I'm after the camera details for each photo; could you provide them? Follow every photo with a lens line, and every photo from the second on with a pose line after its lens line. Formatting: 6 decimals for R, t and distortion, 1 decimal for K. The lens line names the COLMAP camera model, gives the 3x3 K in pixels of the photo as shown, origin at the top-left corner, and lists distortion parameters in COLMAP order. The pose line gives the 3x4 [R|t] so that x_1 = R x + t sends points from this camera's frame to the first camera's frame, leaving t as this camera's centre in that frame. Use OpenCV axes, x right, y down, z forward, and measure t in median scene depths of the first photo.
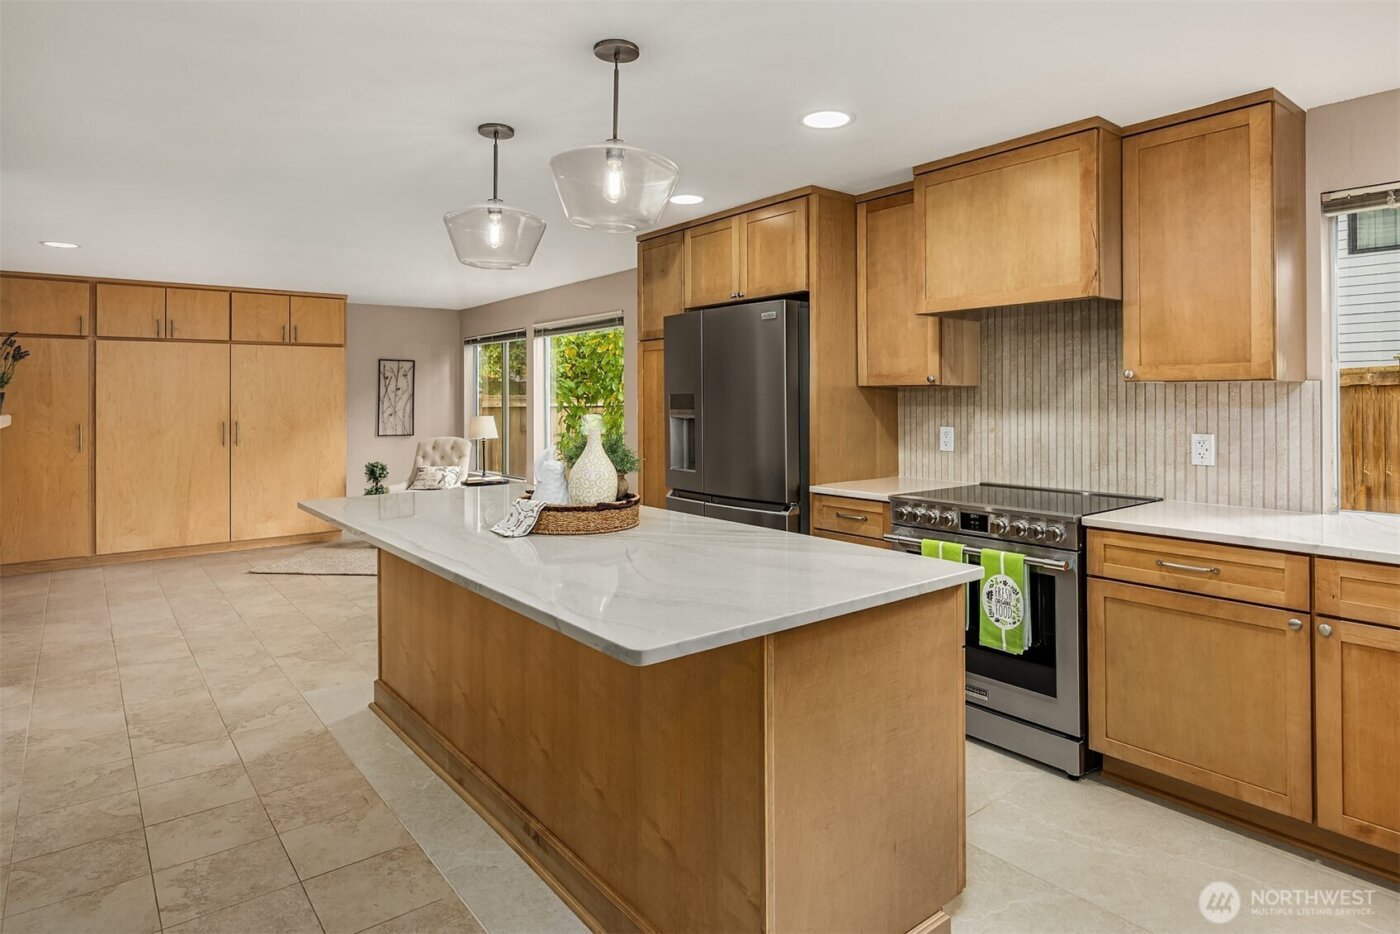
lens RADIAL K [[759.7, 0, 721.6], [0, 759.7, 377.9], [0, 0, 1]] dist [0.000161, 0.000458]
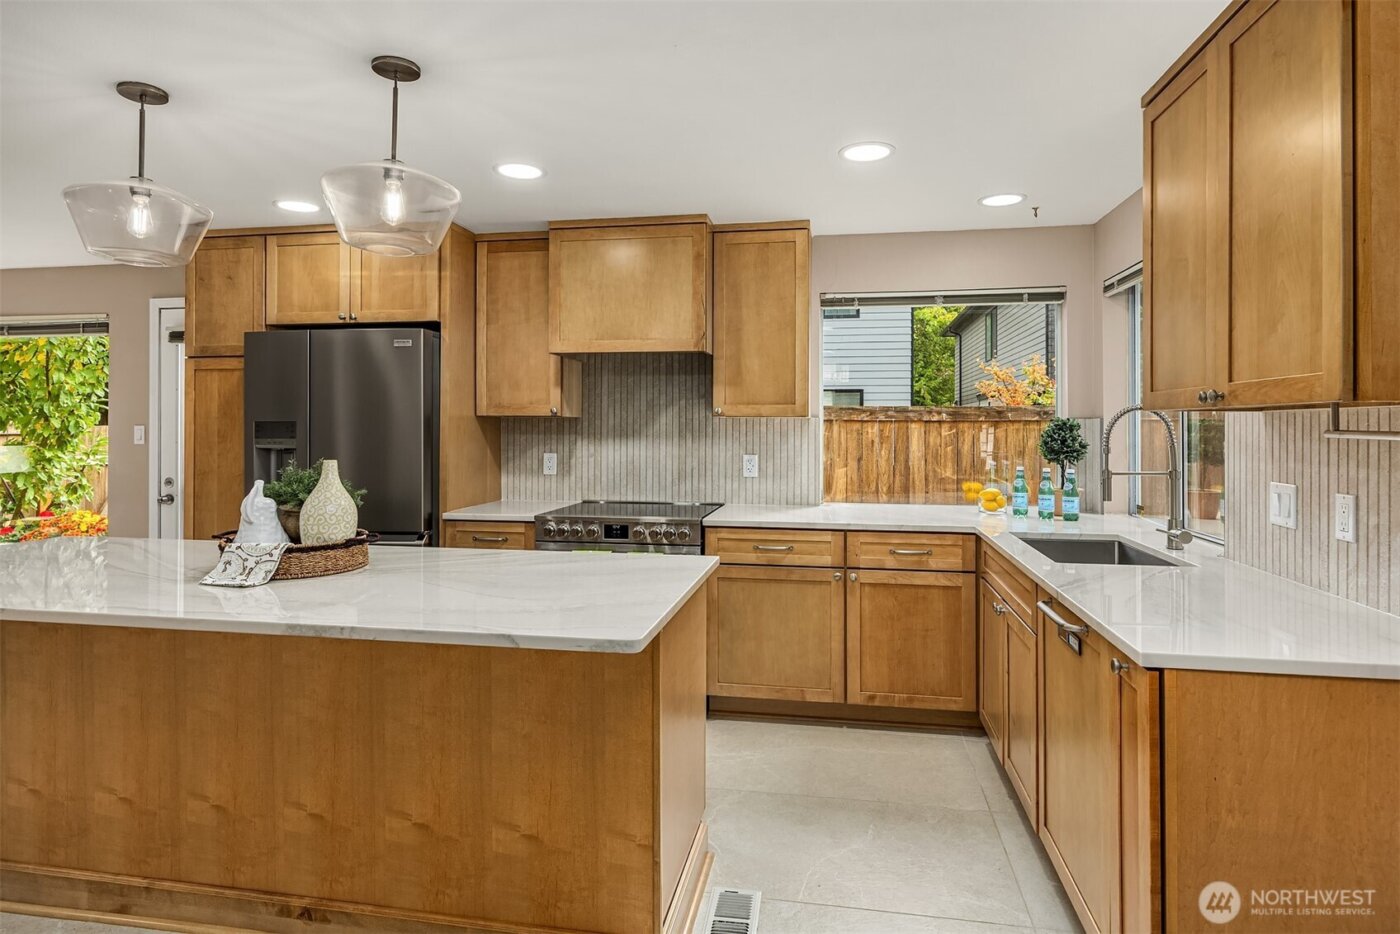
lens RADIAL K [[762.9, 0, 674.0], [0, 762.9, 401.6], [0, 0, 1]] dist [0.005656, 0.001182]
pose [[0.769545, 0.026882, 0.638027, -0.376159], [-0.023275, 0.999630, -0.014044, -0.000345], [-0.638169, -0.004043, 0.769886, 0.016544]]
